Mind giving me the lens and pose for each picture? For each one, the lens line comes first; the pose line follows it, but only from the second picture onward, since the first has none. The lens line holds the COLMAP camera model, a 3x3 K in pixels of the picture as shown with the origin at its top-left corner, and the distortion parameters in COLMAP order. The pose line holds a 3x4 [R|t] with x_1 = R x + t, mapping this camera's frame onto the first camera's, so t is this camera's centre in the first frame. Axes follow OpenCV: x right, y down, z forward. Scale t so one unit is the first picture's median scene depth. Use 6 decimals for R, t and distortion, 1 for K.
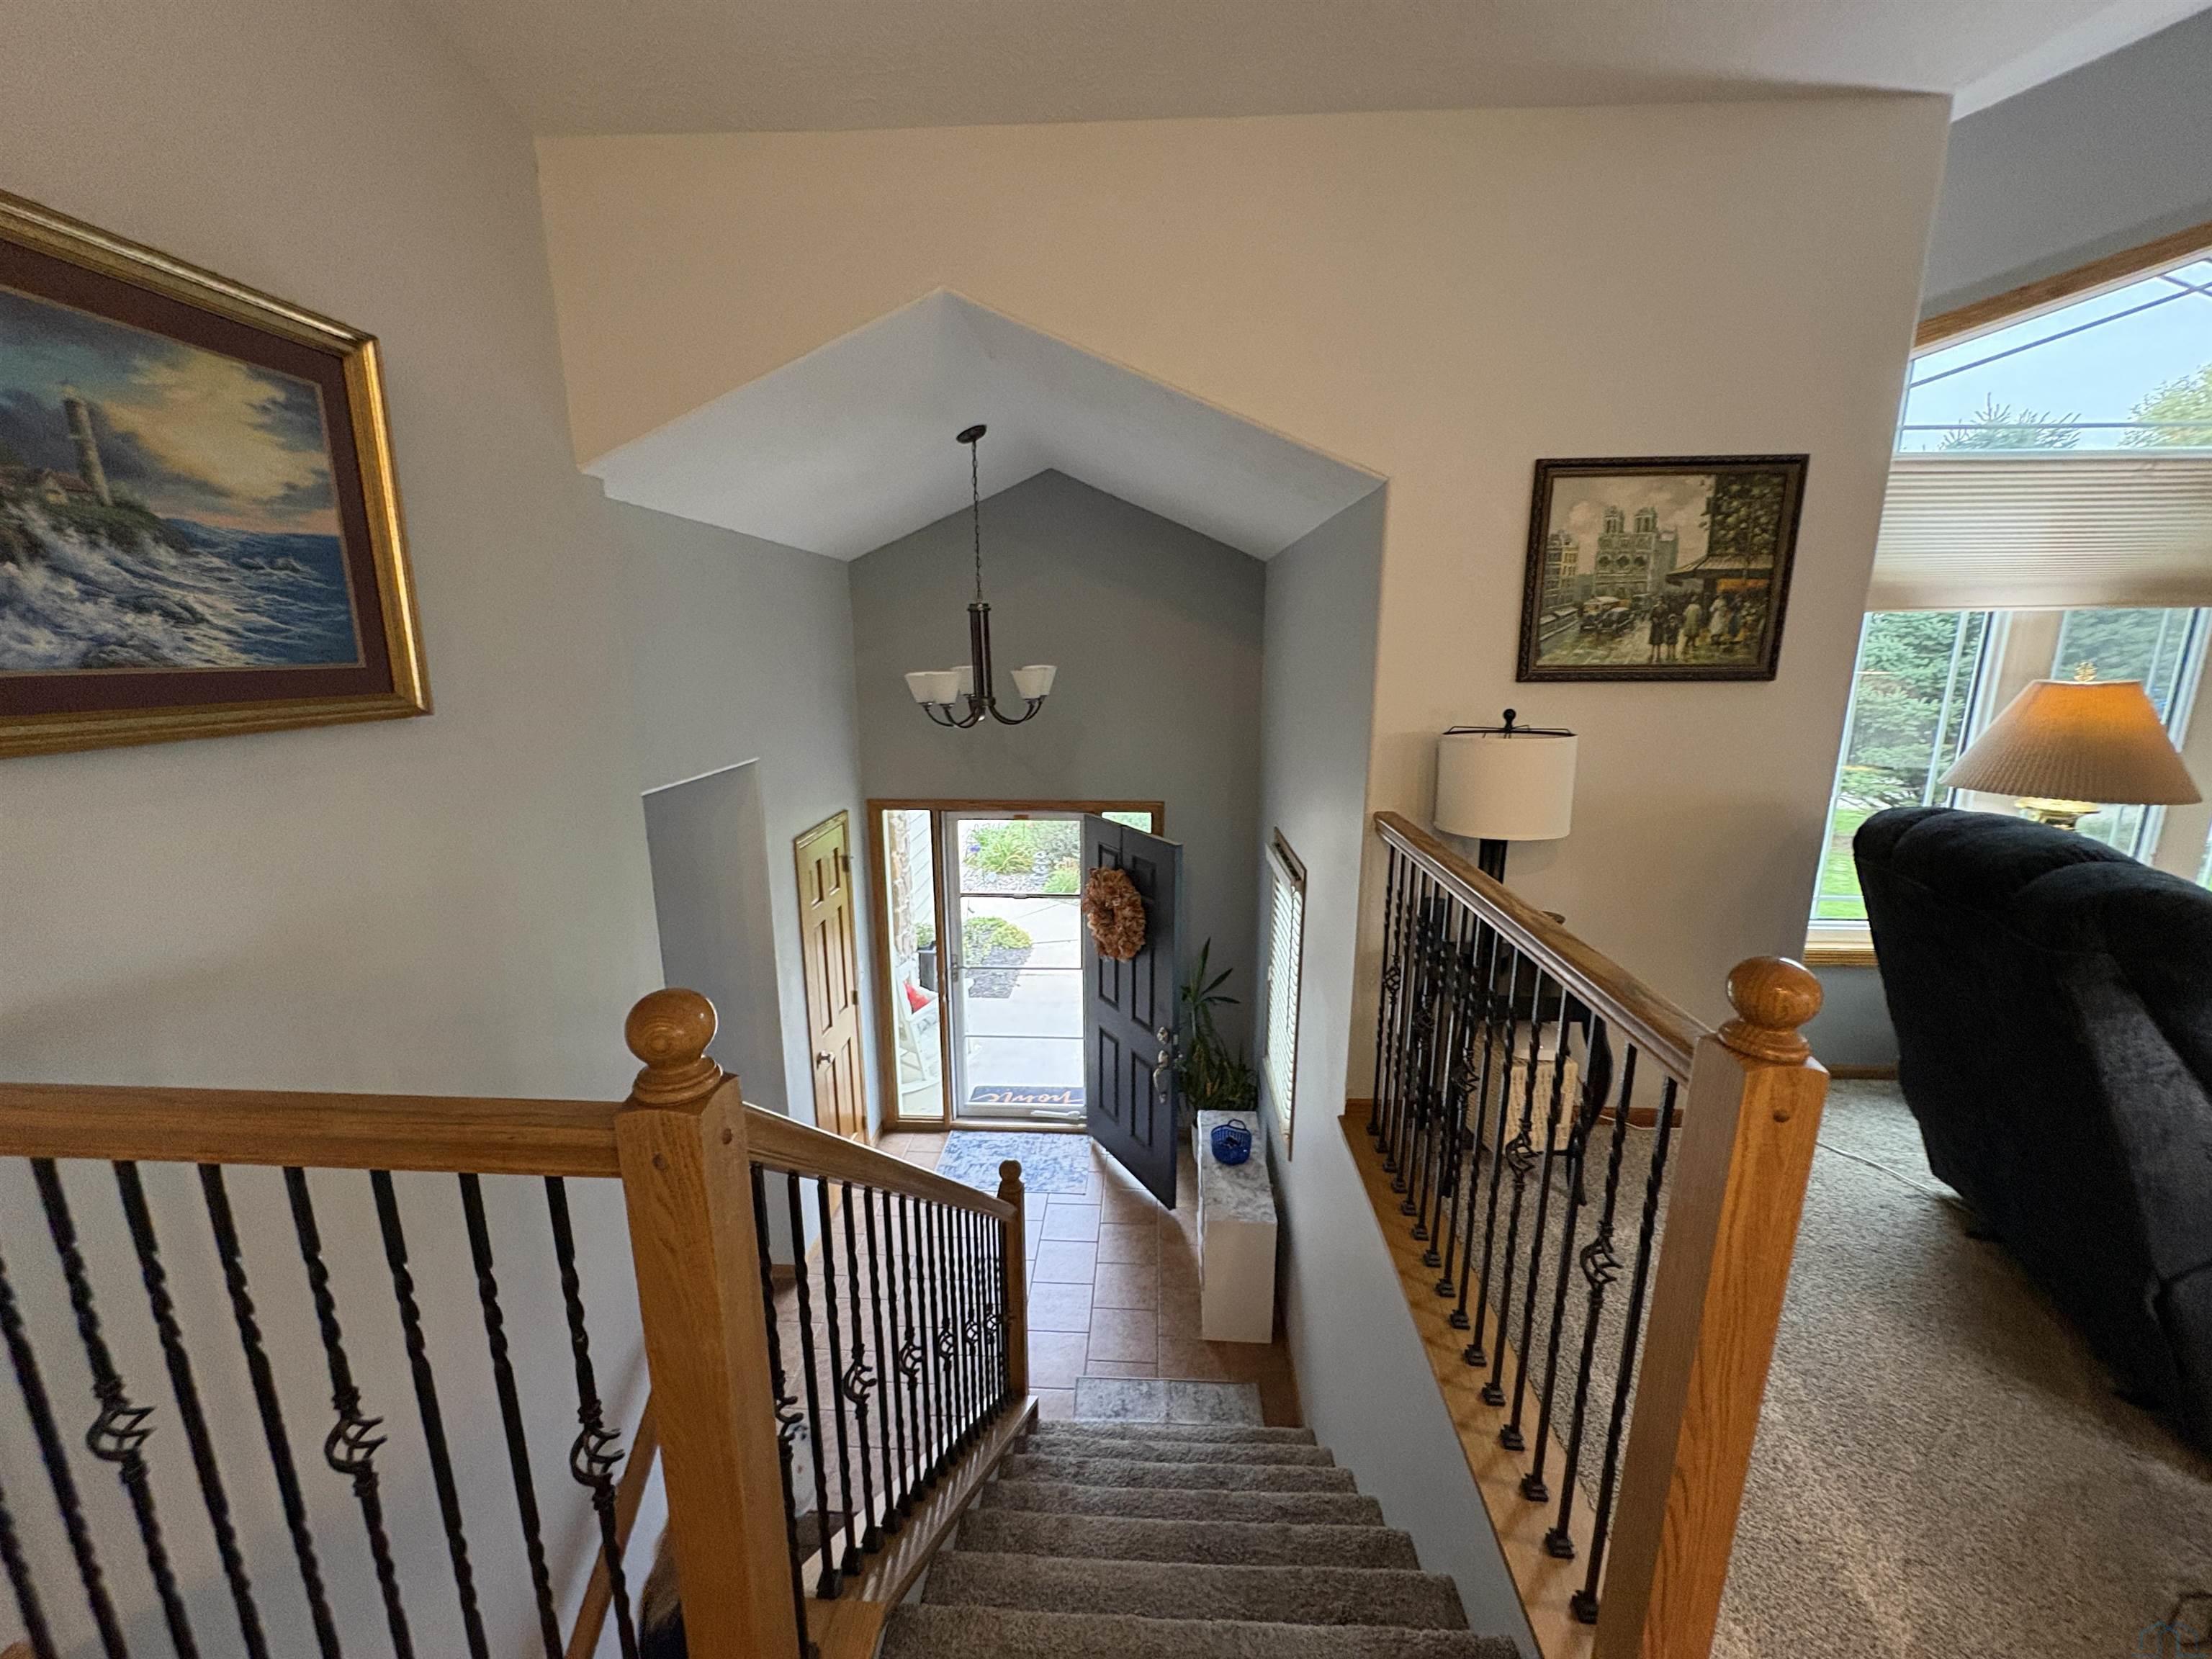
lens RADIAL K [[880.2, 0, 1106.0], [0, 880.2, 829.5], [0, 0, 1]] dist [0.000018, 0.000247]
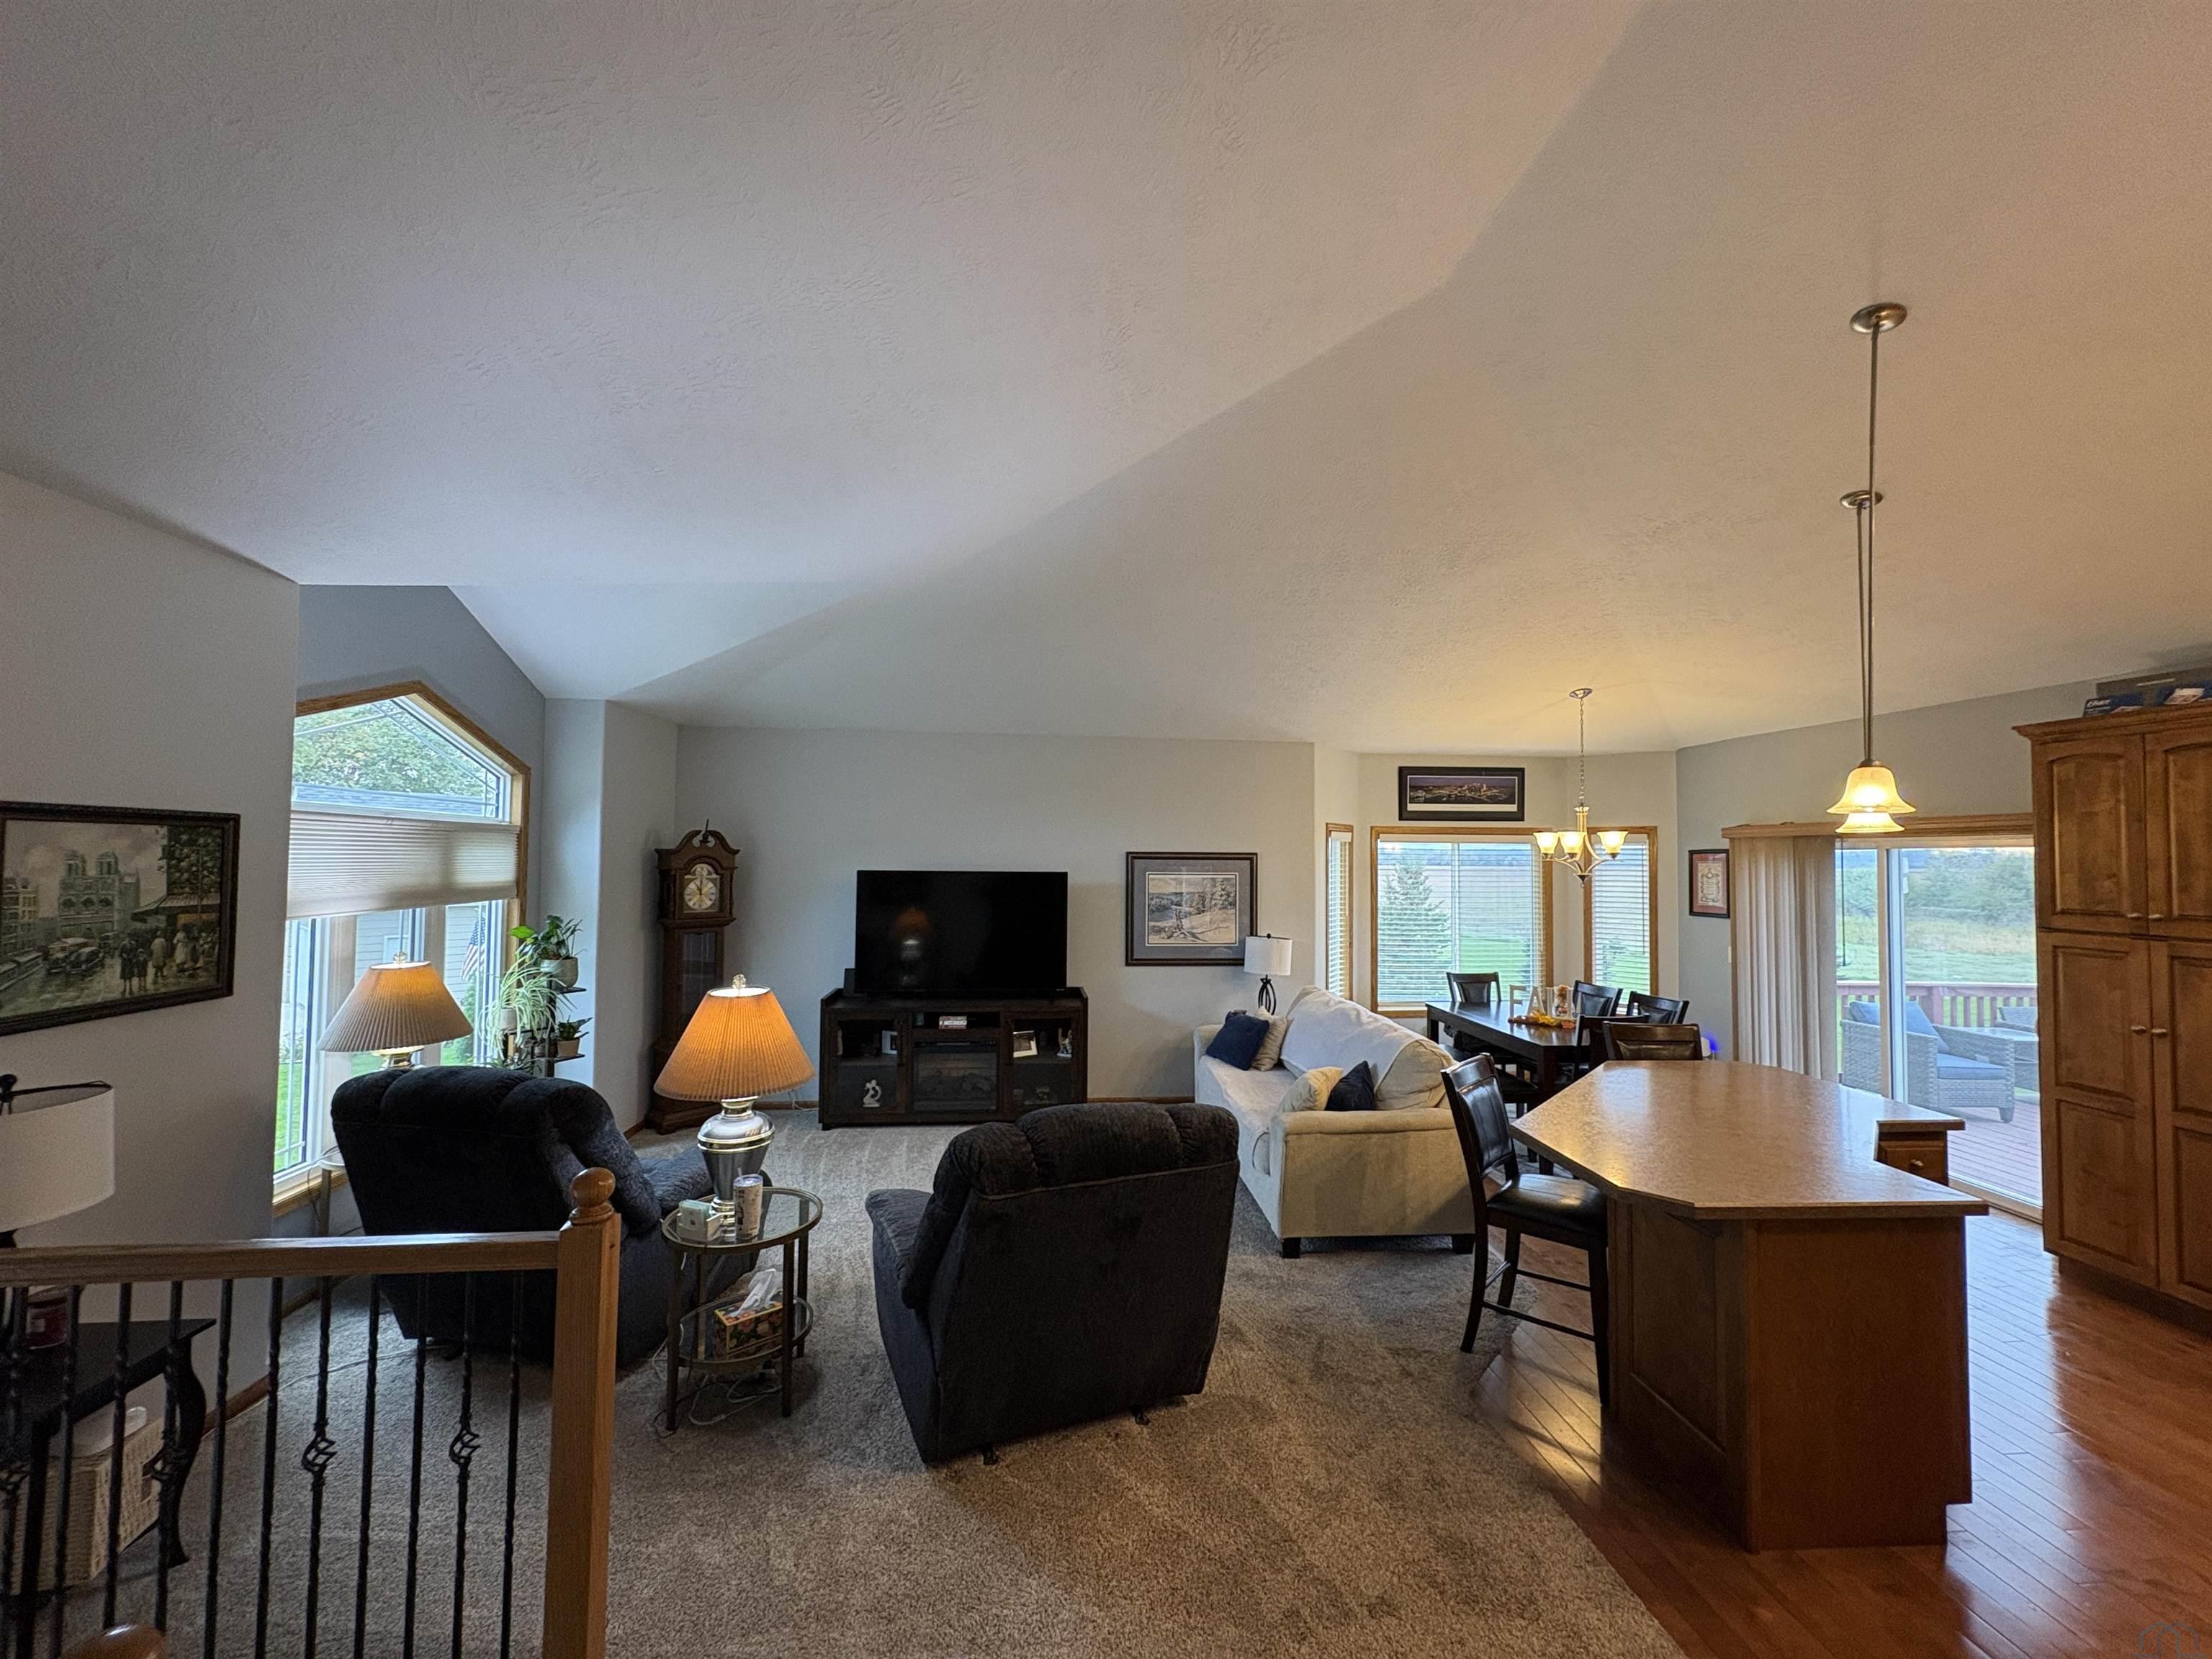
lens RADIAL K [[880.2, 0, 1106.0], [0, 880.2, 829.5], [0, 0, 1]] dist [0.000018, 0.000247]
pose [[-0.138694, 0.036332, 0.989669, -0.562547], [0.200964, 0.979568, -0.007798, -0.143462], [-0.969731, 0.197806, -0.143162, 0.001586]]
